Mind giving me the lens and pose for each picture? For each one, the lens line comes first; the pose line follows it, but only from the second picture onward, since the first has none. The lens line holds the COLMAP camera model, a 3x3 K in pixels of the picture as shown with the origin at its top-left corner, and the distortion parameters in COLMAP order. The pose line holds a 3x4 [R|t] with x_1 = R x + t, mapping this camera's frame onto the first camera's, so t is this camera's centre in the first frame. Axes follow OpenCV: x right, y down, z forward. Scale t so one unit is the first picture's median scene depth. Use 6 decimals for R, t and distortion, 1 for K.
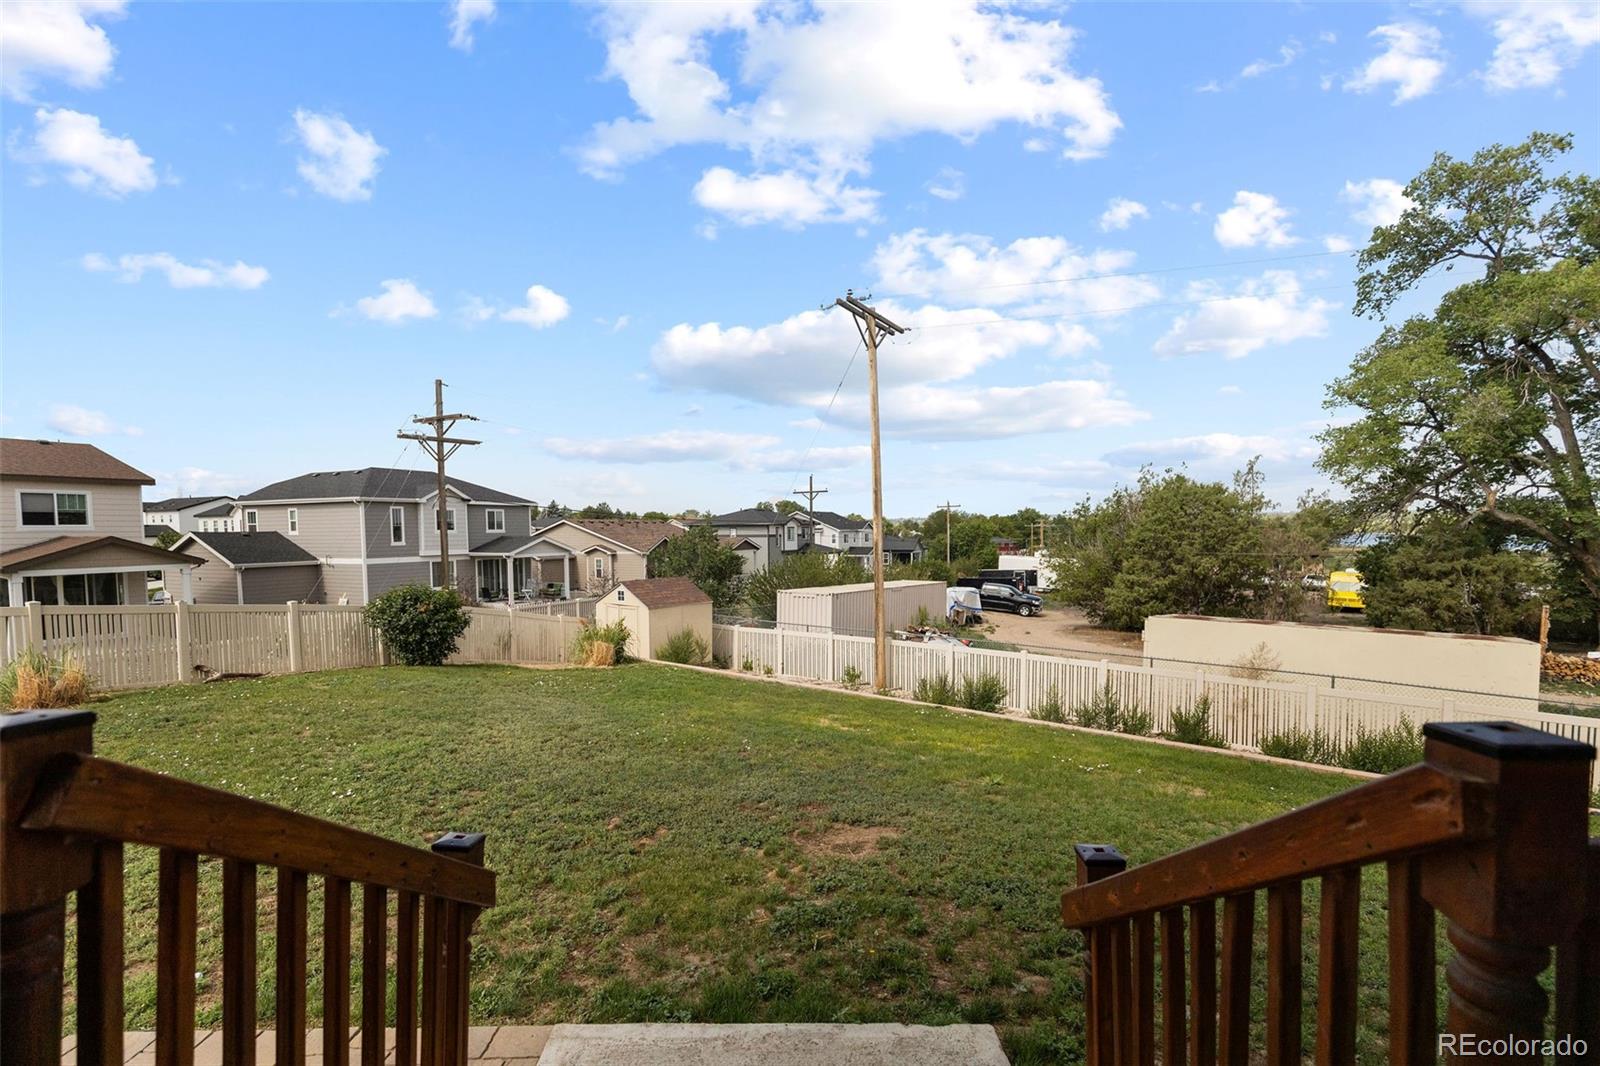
lens RADIAL K [[733.8, 0, 852.7], [0, 733.8, 536.0], [0, 0, 1]] dist [0.001585, 0.000137]
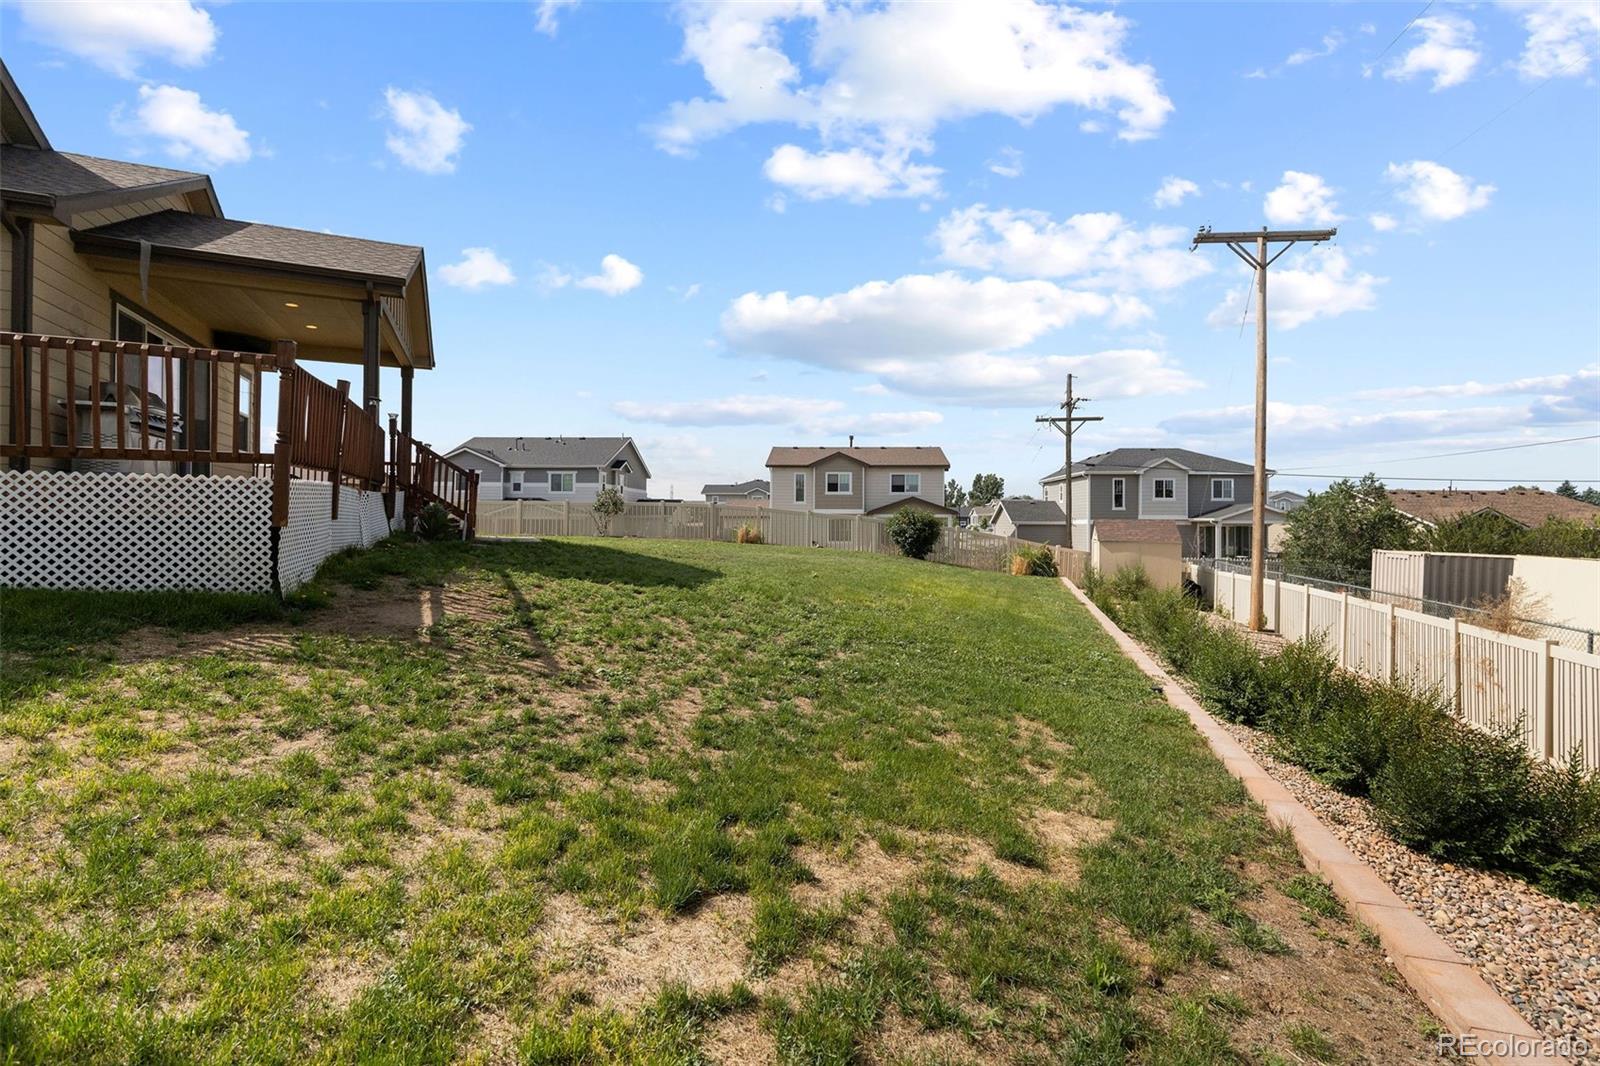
lens RADIAL K [[733.8, 0, 835.8], [0, 733.8, 462.8], [0, 0, 1]] dist [0.001585, 0.000137]
pose [[0.999964, 0.008448, -0.000284, -0.110834], [-0.008452, 0.998795, -0.048353, -0.000254], [-0.000125, 0.048354, 0.998830, -0.021427]]
